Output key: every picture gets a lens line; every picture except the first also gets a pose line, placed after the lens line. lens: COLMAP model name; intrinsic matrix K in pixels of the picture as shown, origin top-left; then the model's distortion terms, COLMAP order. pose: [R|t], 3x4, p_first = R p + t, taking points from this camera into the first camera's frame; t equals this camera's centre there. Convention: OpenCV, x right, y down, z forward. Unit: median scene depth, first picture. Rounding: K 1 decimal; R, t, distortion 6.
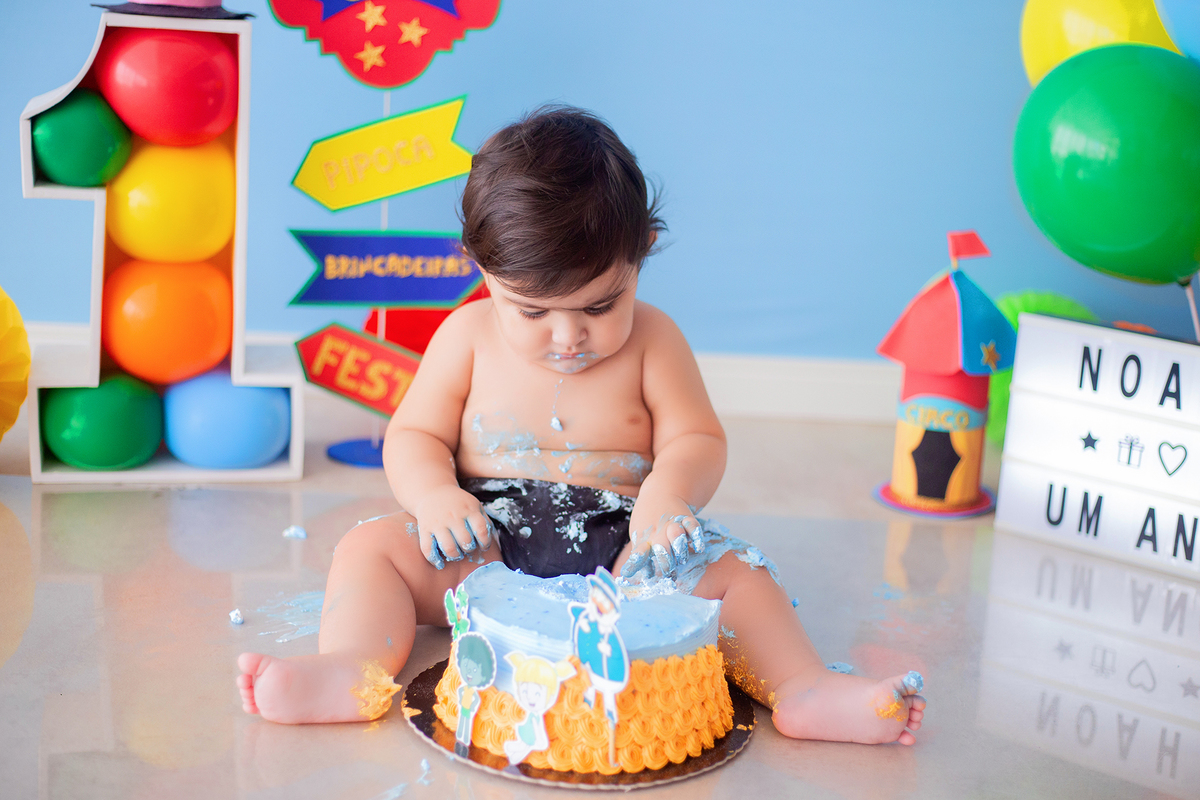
lens RADIAL K [[1818.8, 0, 602.1], [0, 1818.8, 386.5], [0, 0, 1]] dist [-0.141935, -0.037707]
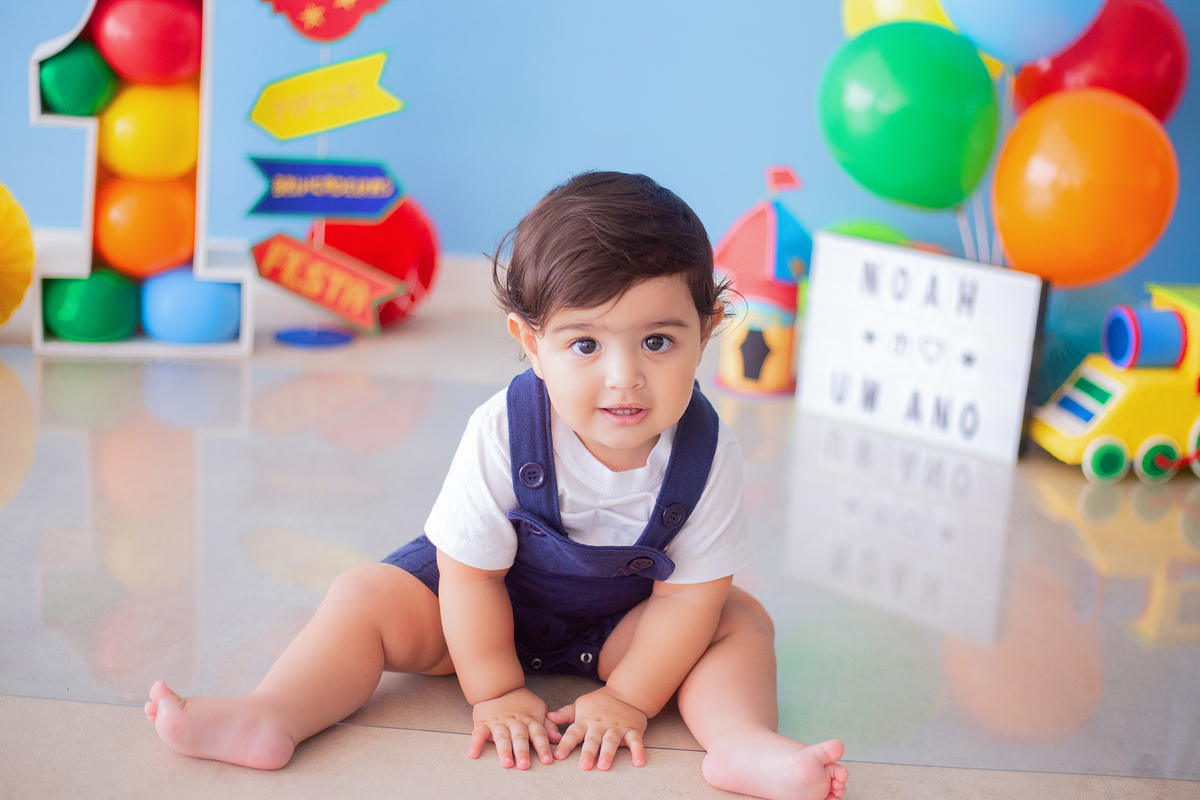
lens RADIAL K [[1835.9, 0, 630.4], [0, 1835.9, 377.8], [0, 0, 1]] dist [-0.146790, -0.005914]
pose [[0.999733, 0.023119, -0.000072, 0.097990], [-0.023109, 0.999391, 0.026136, 0.028320], [0.000676, -0.026127, 0.999658, -0.260742]]
